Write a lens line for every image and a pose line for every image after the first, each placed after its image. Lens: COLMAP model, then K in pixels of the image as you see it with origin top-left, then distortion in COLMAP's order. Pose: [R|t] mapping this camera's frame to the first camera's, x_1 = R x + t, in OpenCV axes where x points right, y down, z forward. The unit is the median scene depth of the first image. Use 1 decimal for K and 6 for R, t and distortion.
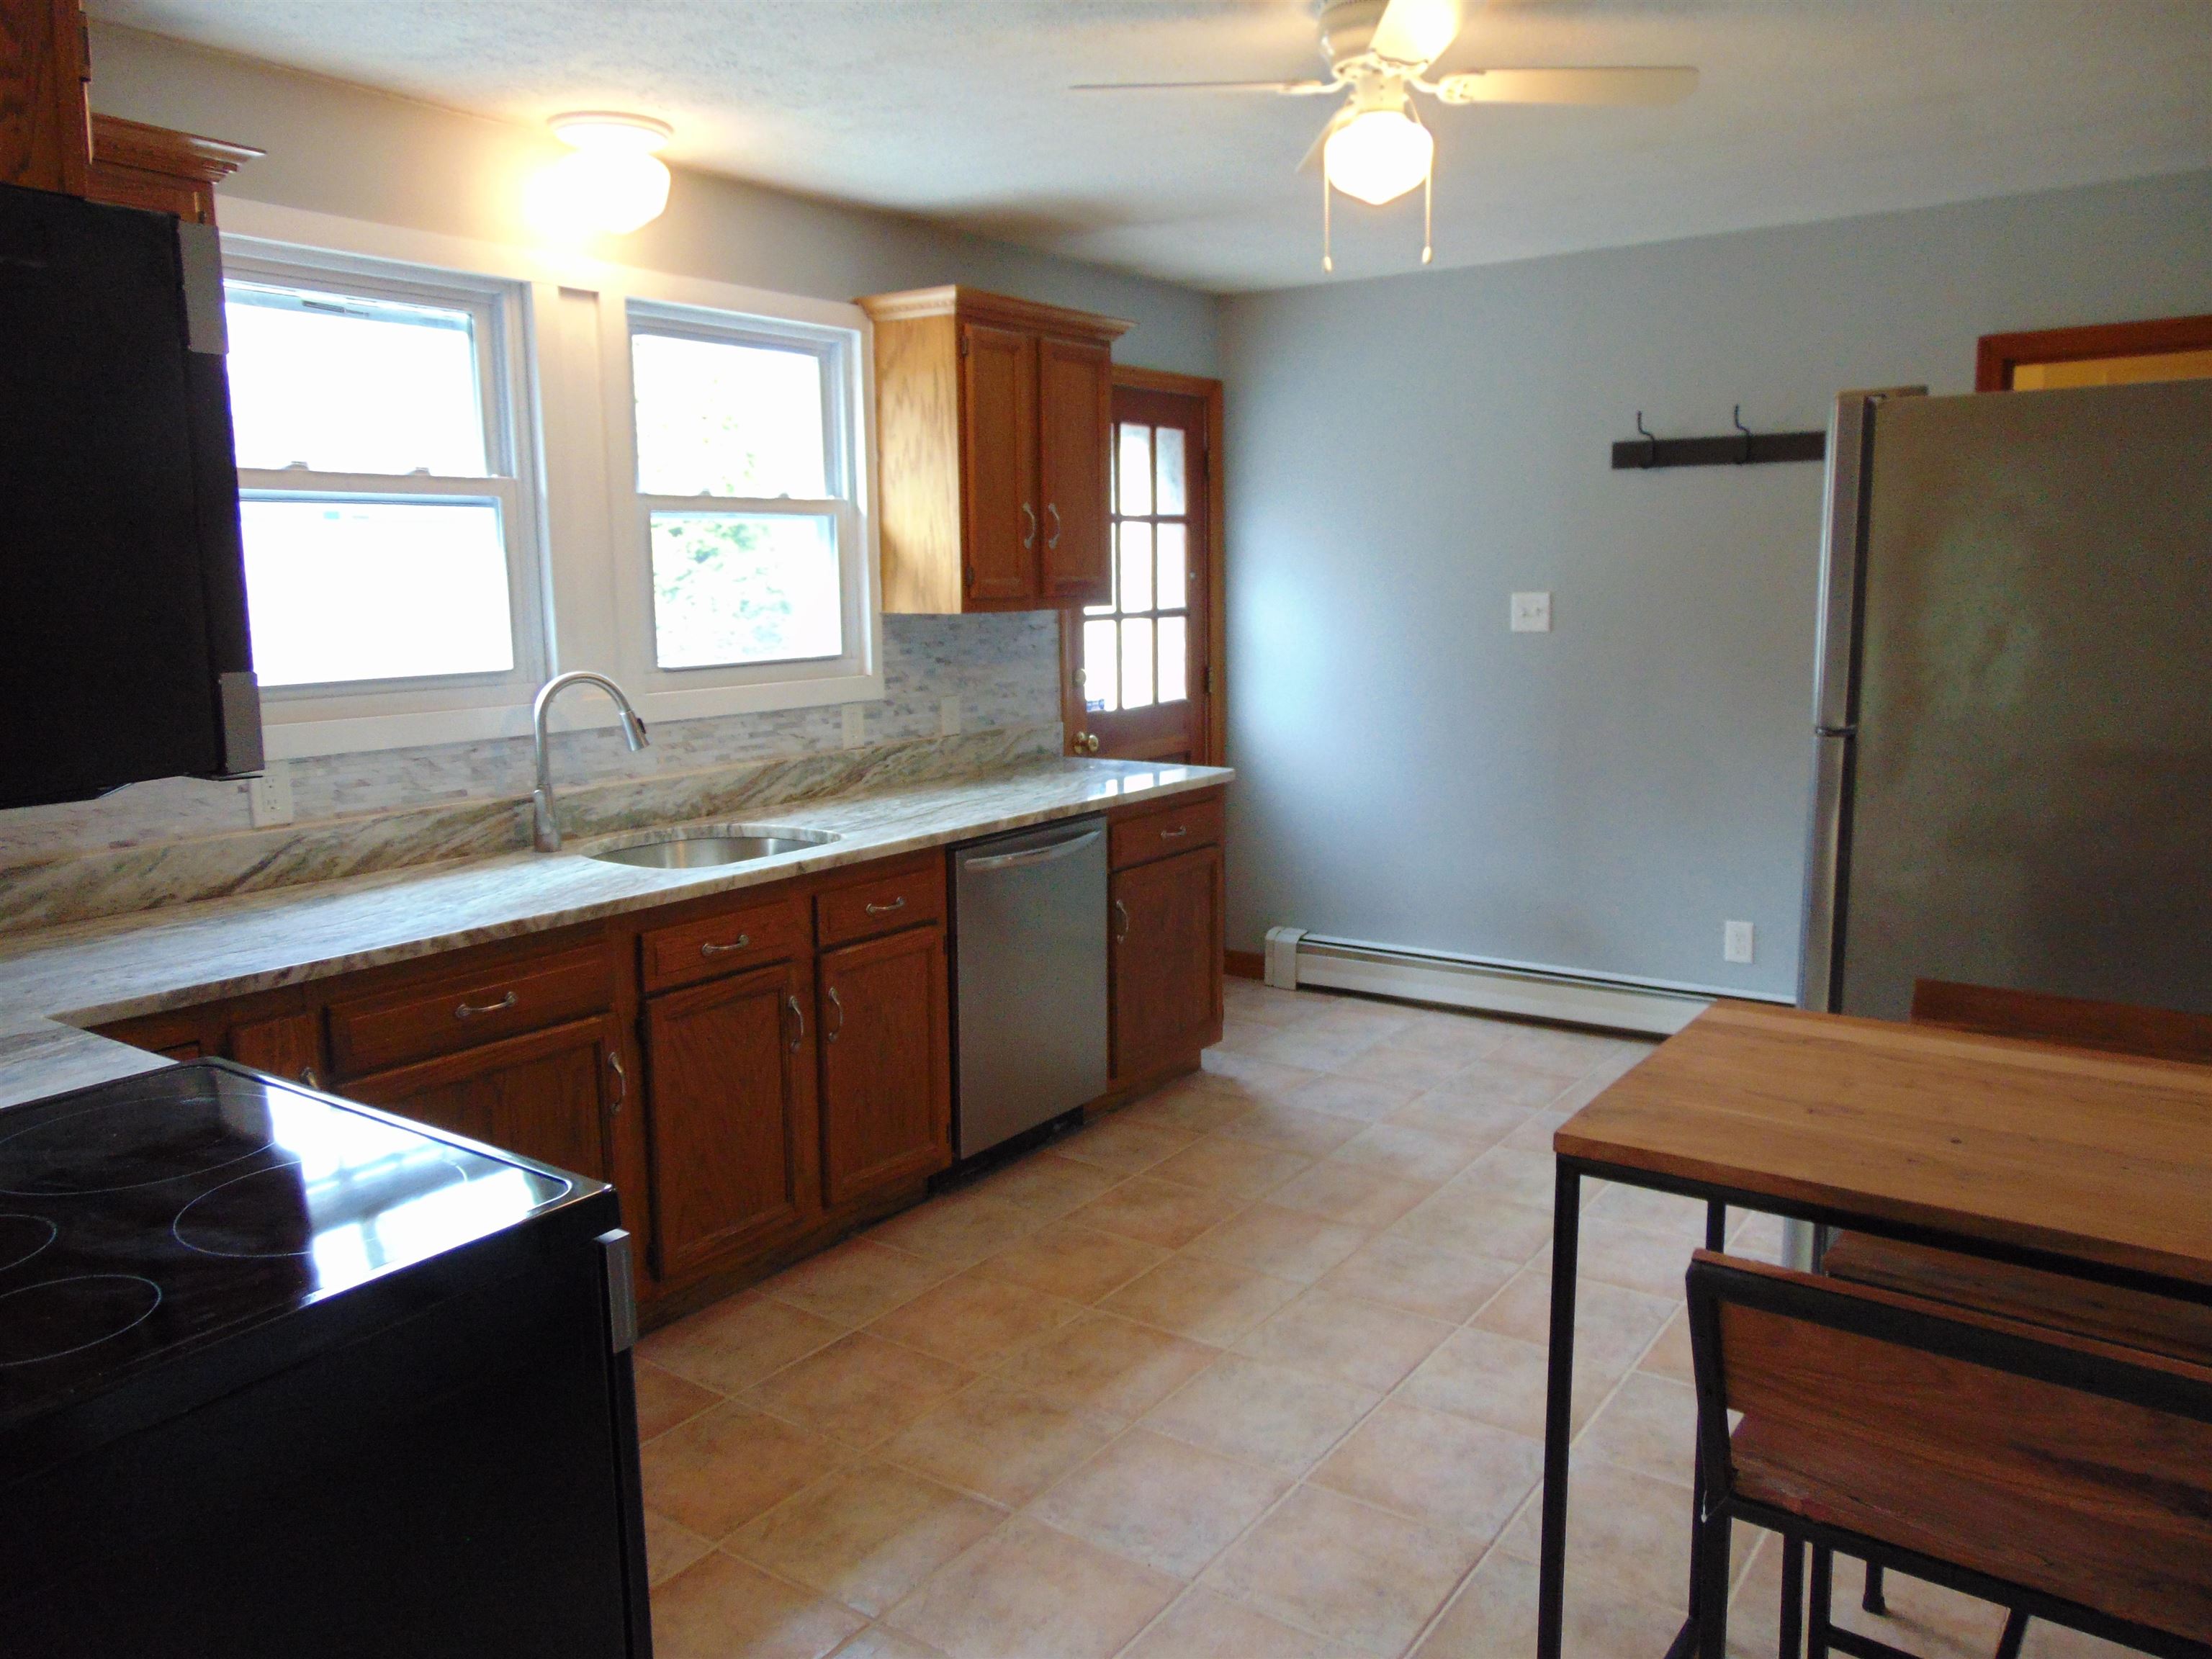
lens RADIAL K [[1651.0, 0, 1105.5], [0, 1651.0, 827.4], [0, 0, 1]] dist [-0.016580, 0.032415]
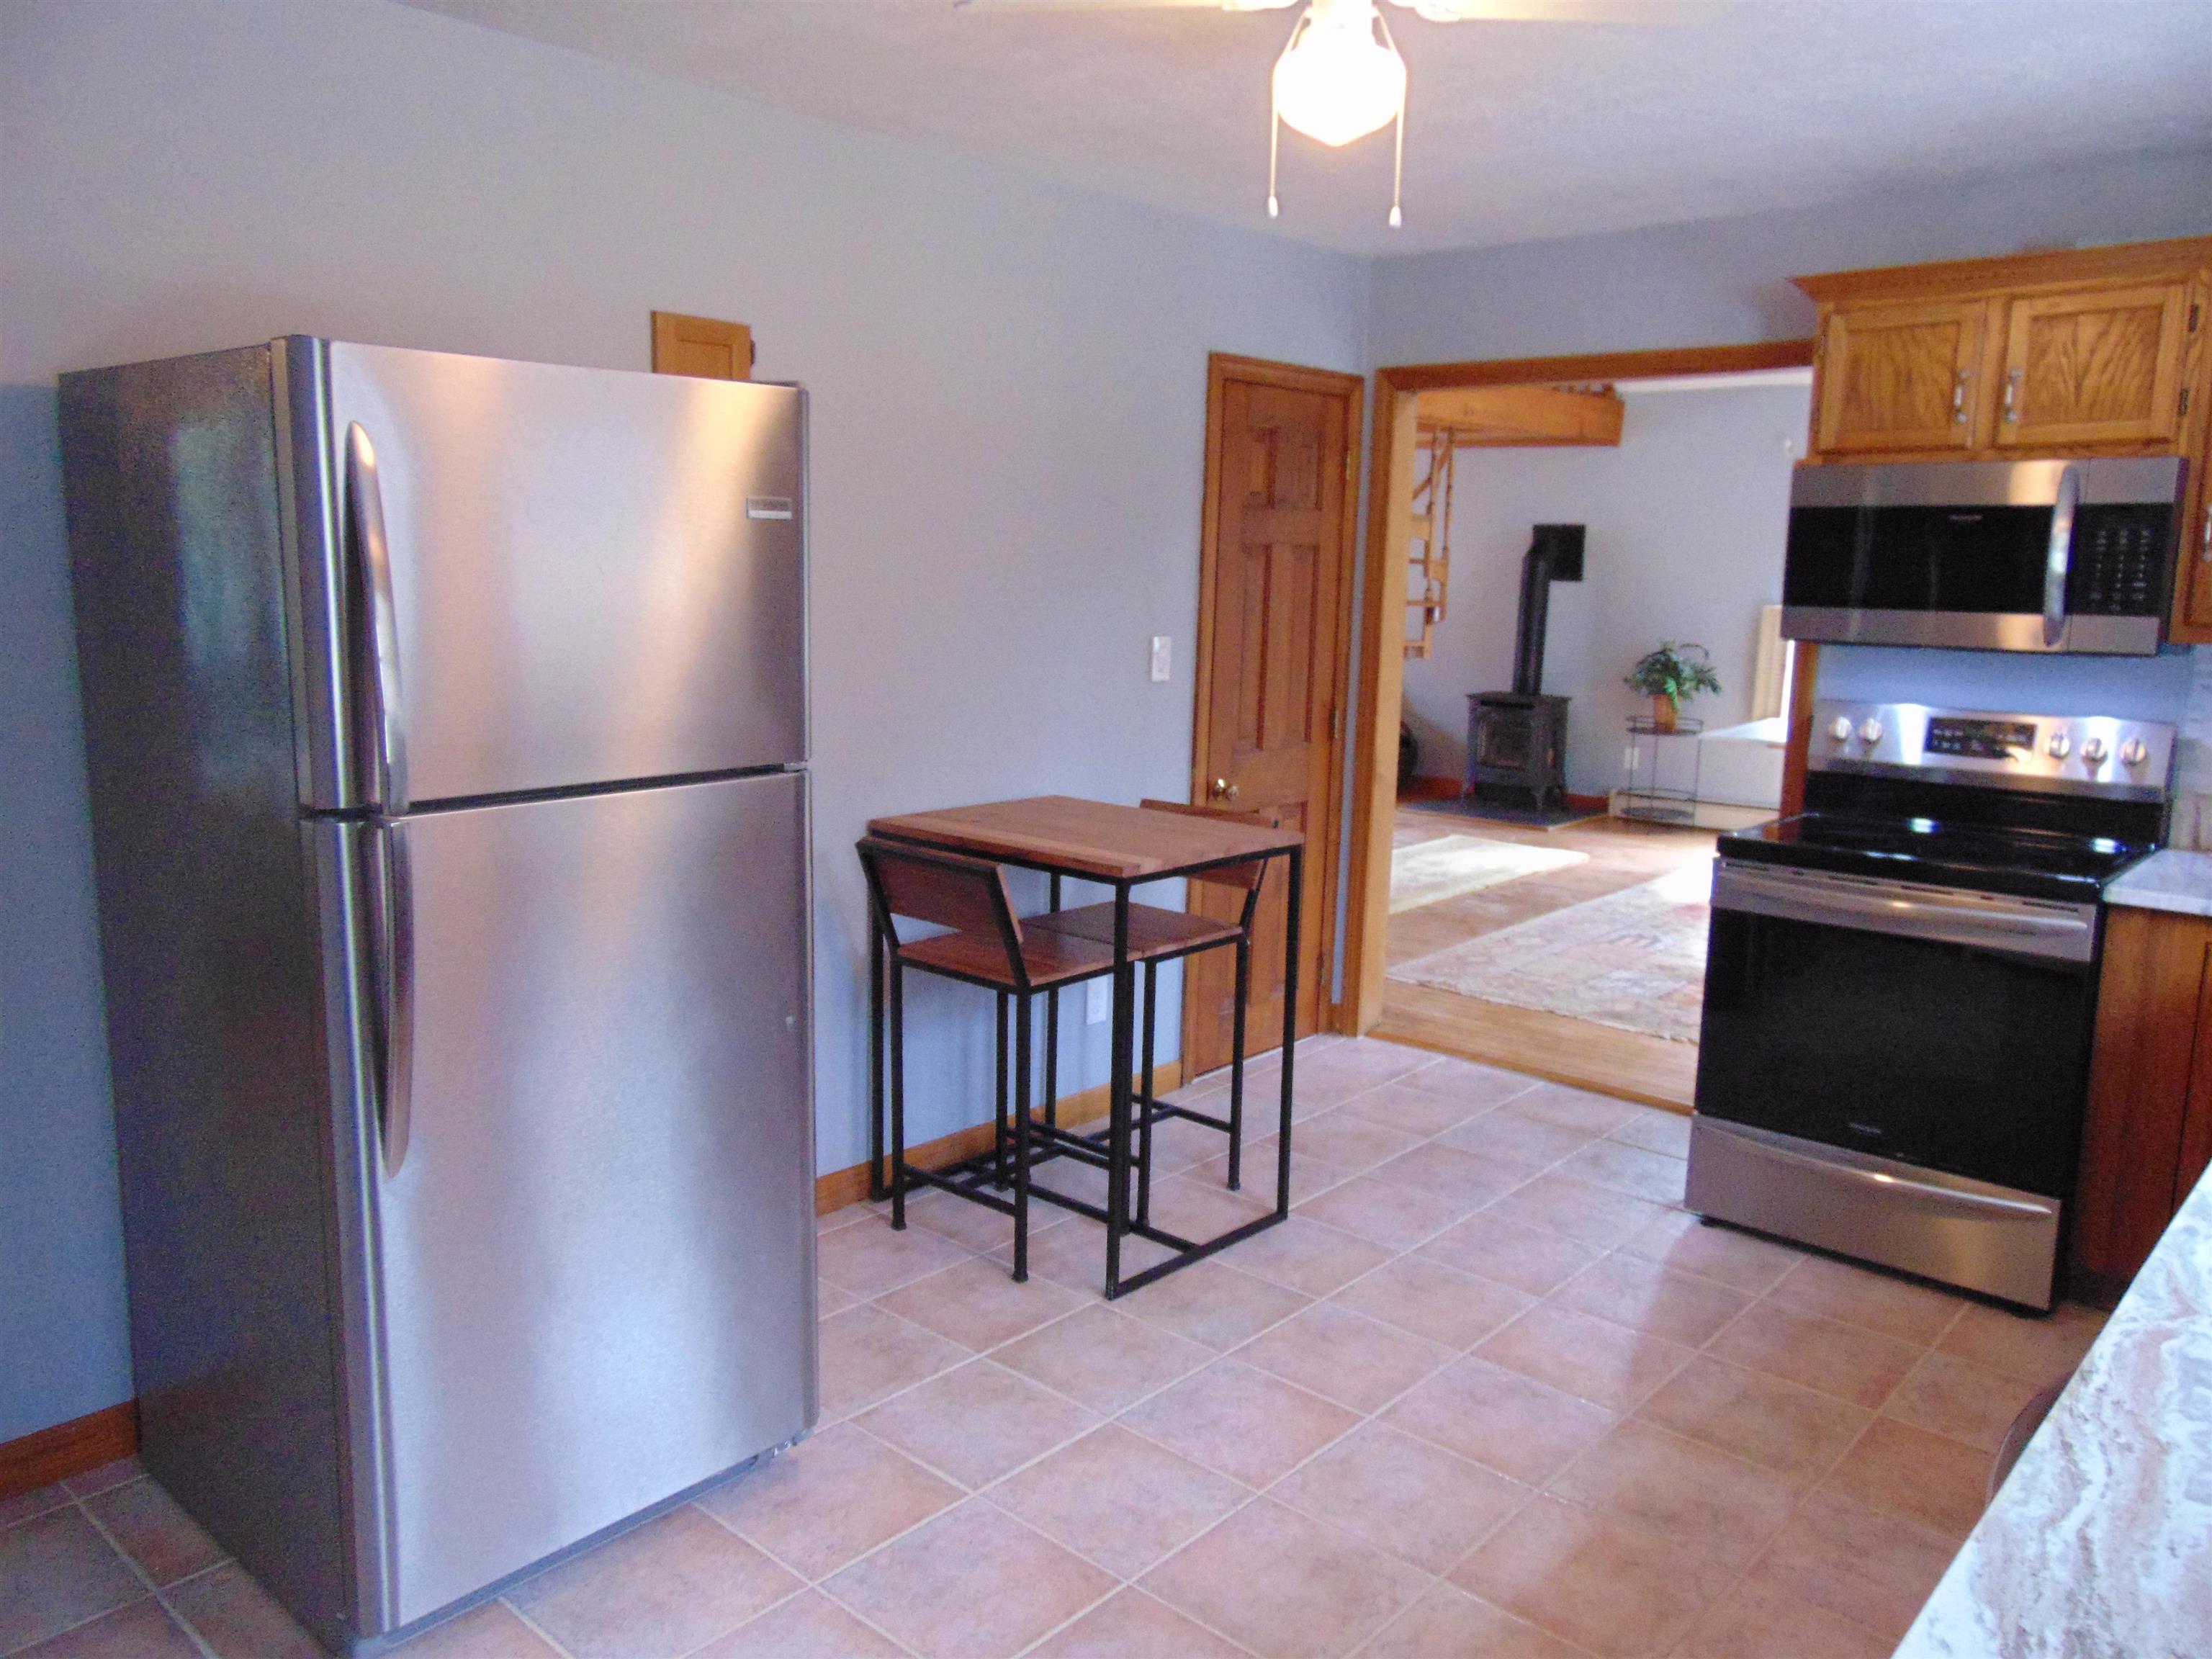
lens RADIAL K [[1651.0, 0, 1103.8], [0, 1651.0, 830.9], [0, 0, 1]] dist [-0.016580, 0.032415]
pose [[-0.993578, -0.022656, 0.110857, 0.169766], [0.013250, 0.949710, 0.312851, -0.294446], [-0.112370, 0.312311, -0.943311, 1.805901]]
